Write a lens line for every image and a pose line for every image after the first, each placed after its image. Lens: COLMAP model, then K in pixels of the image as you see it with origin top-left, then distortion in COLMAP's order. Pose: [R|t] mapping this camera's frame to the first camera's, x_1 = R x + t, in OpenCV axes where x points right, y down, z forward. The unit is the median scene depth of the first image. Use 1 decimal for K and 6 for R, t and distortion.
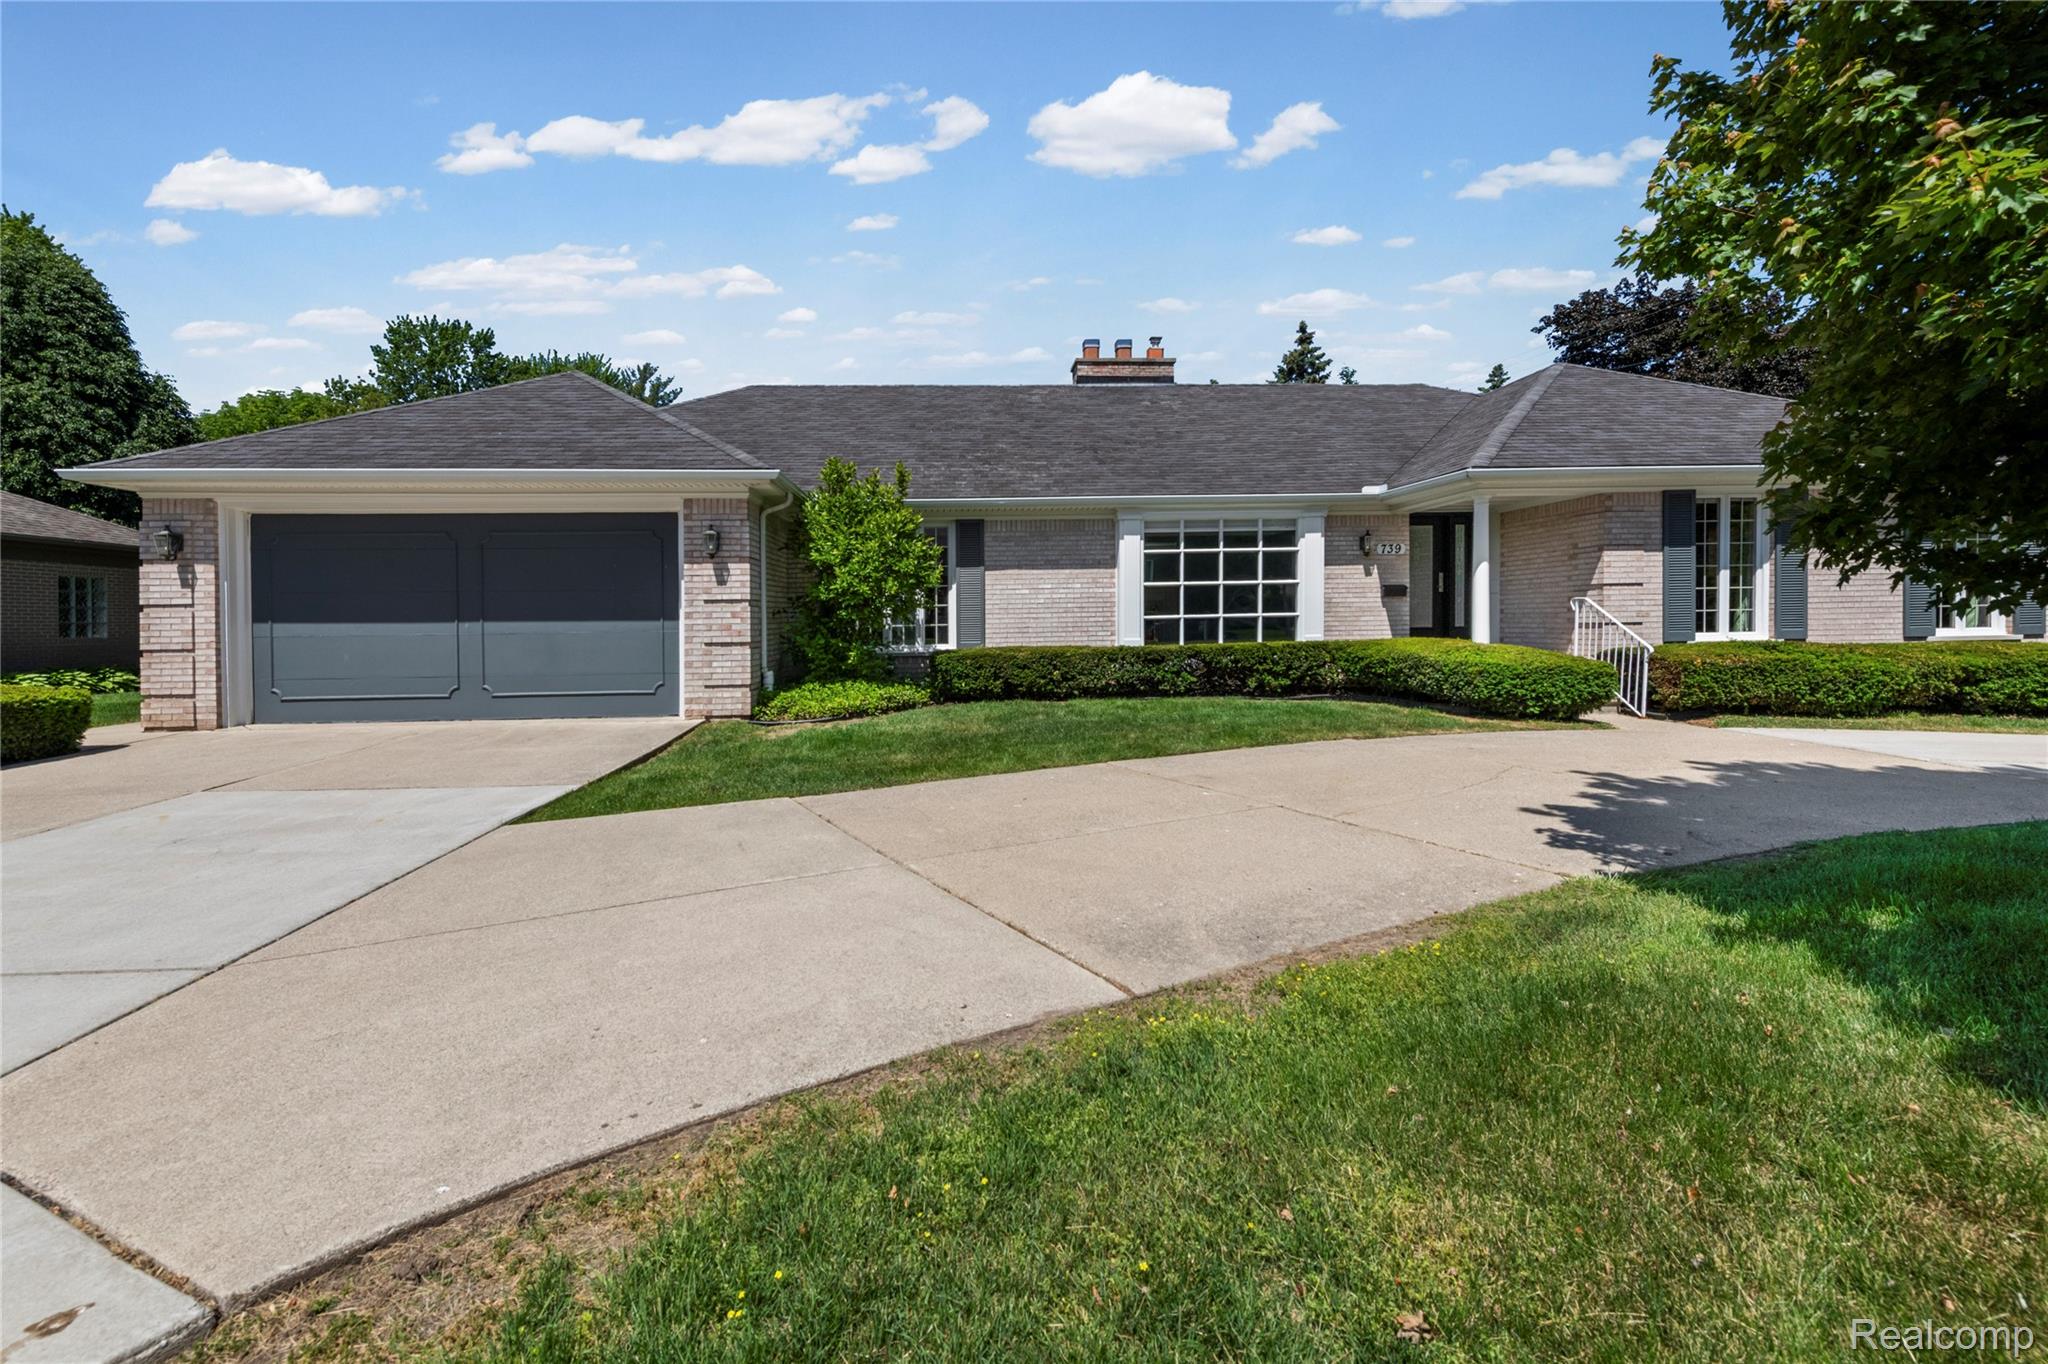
lens RADIAL K [[842.3, 0, 984.0], [0, 842.3, 690.2], [0, 0, 1]] dist [0.015001, -0.001446]
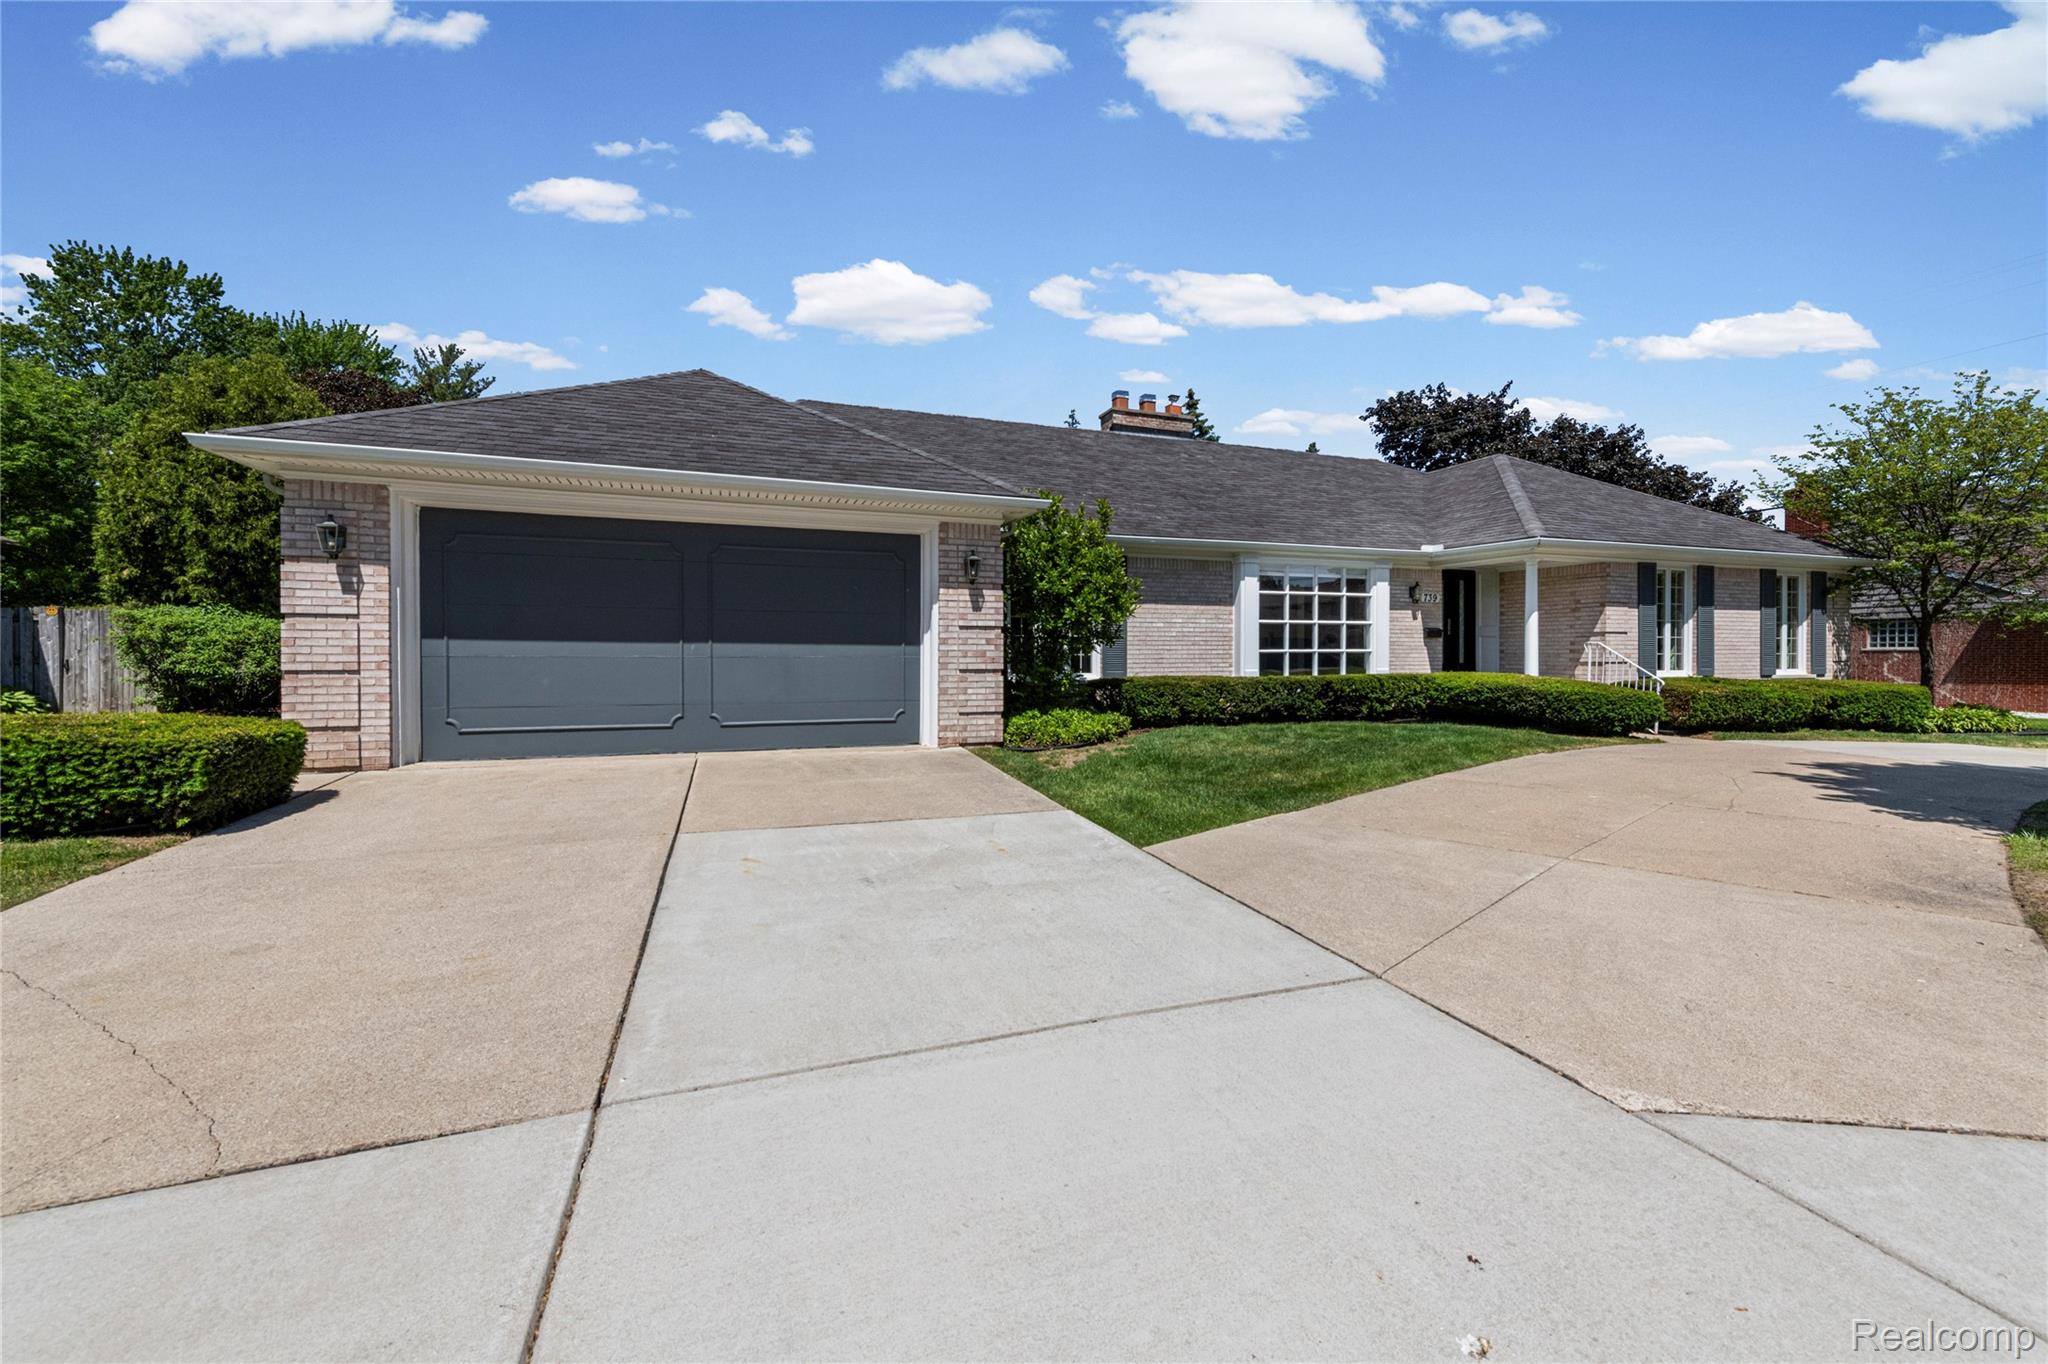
lens RADIAL K [[842.3, 0, 1024.7], [0, 842.3, 697.8], [0, 0, 1]] dist [0.015001, -0.001446]
pose [[0.952705, 0.001337, 0.303893, -0.491015], [0.007025, 0.999626, -0.026421, 0.003026], [-0.303815, 0.027306, 0.952340, 0.041476]]
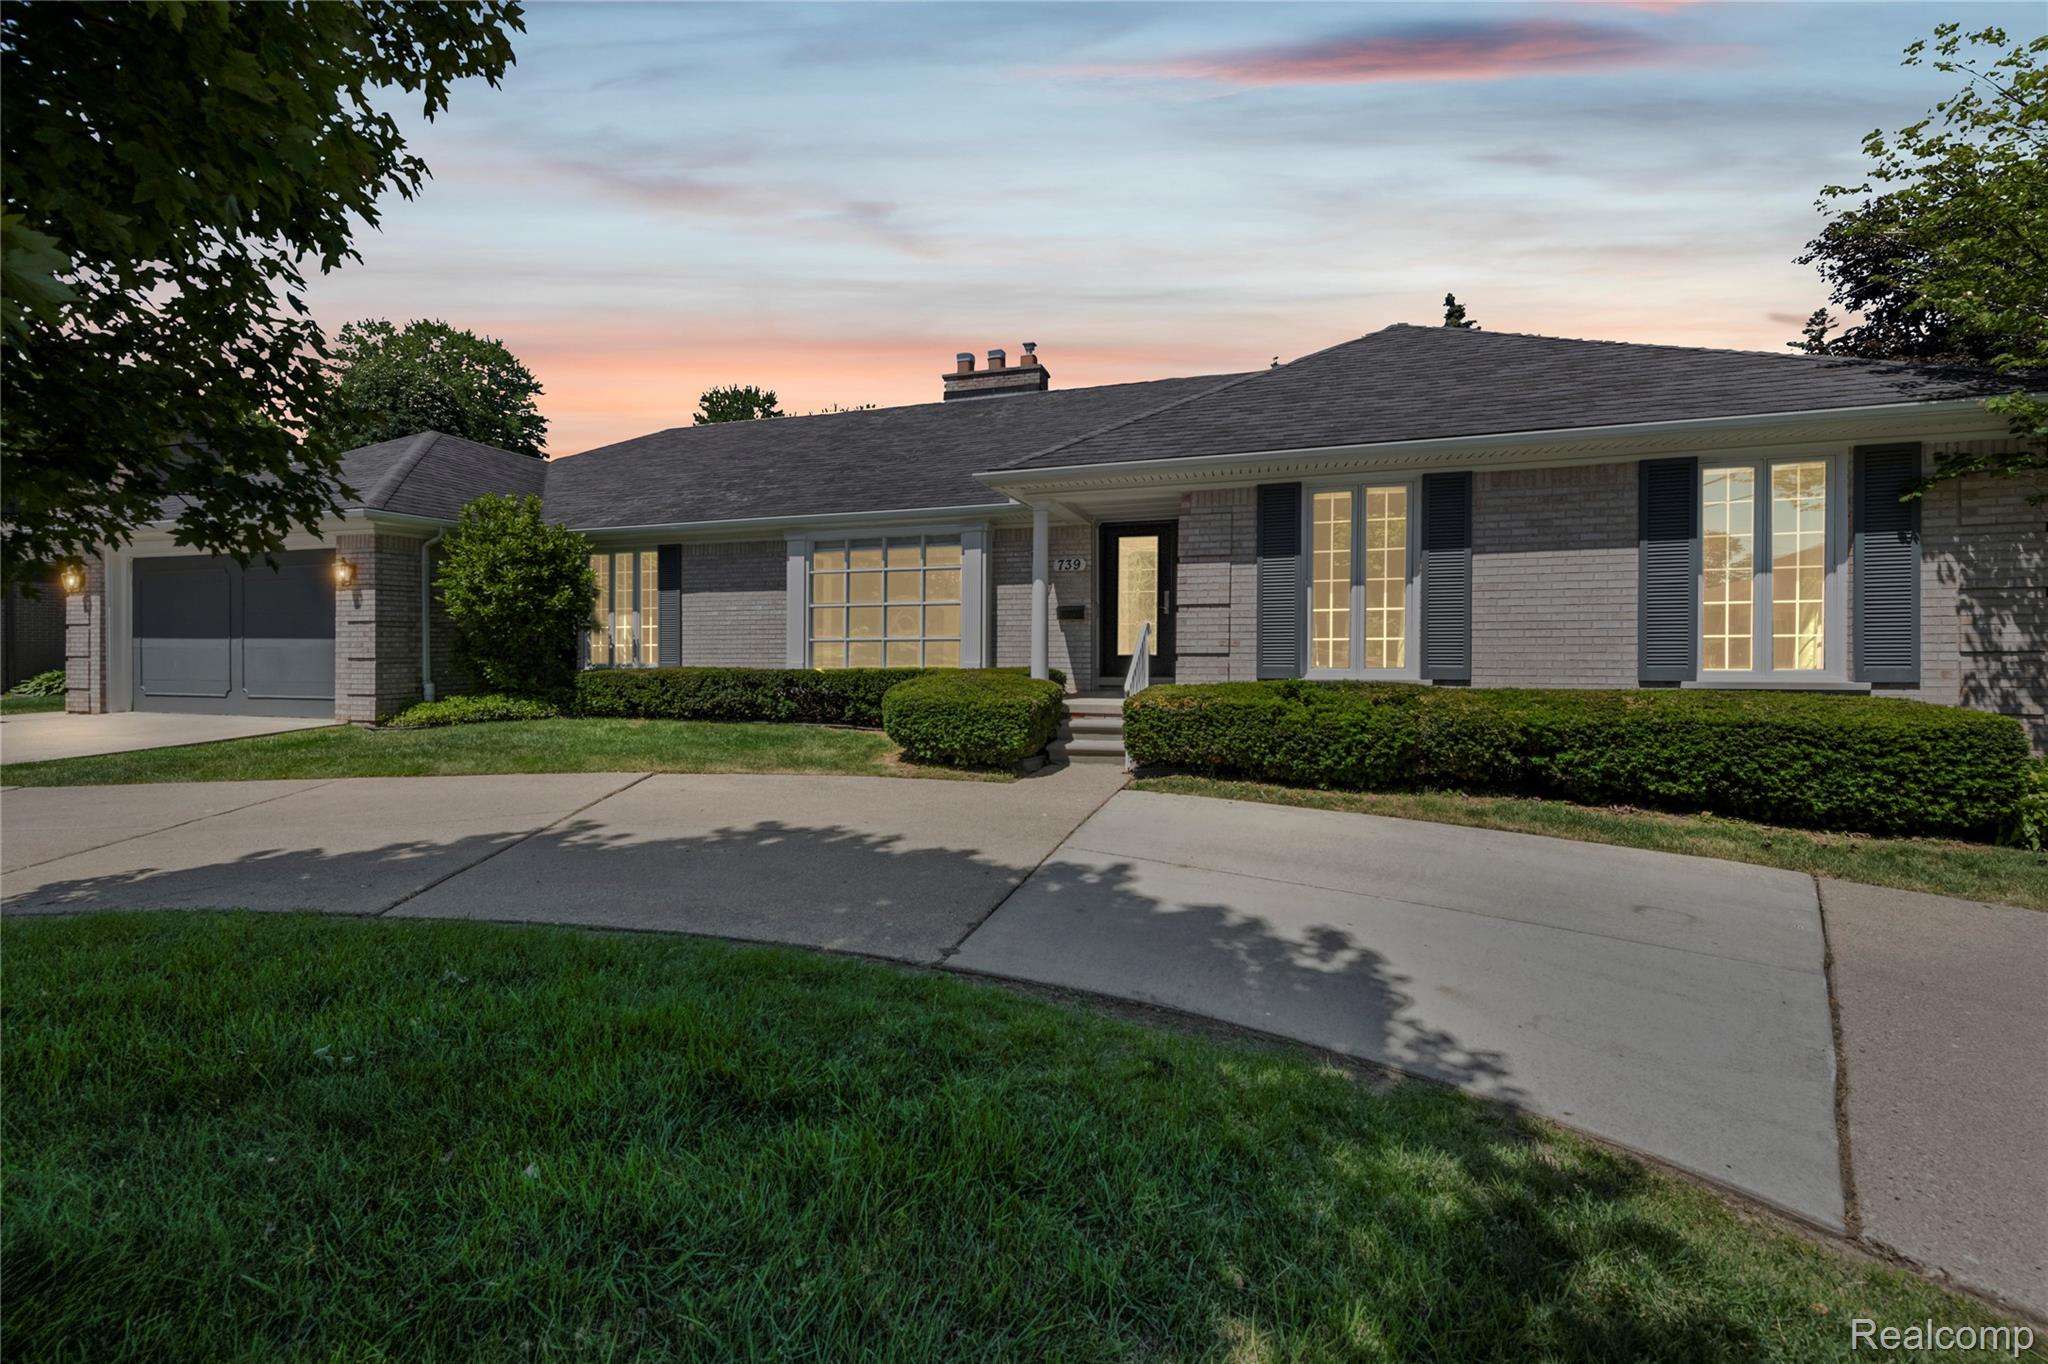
lens RADIAL K [[842.3, 0, 1030.3], [0, 842.3, 700.4], [0, 0, 1]] dist [0.015001, -0.001446]
pose [[0.934491, 0.035068, -0.354255, 0.862274], [-0.039766, 0.999191, -0.005990, -0.024119], [0.353759, 0.019685, 0.935130, 0.202097]]
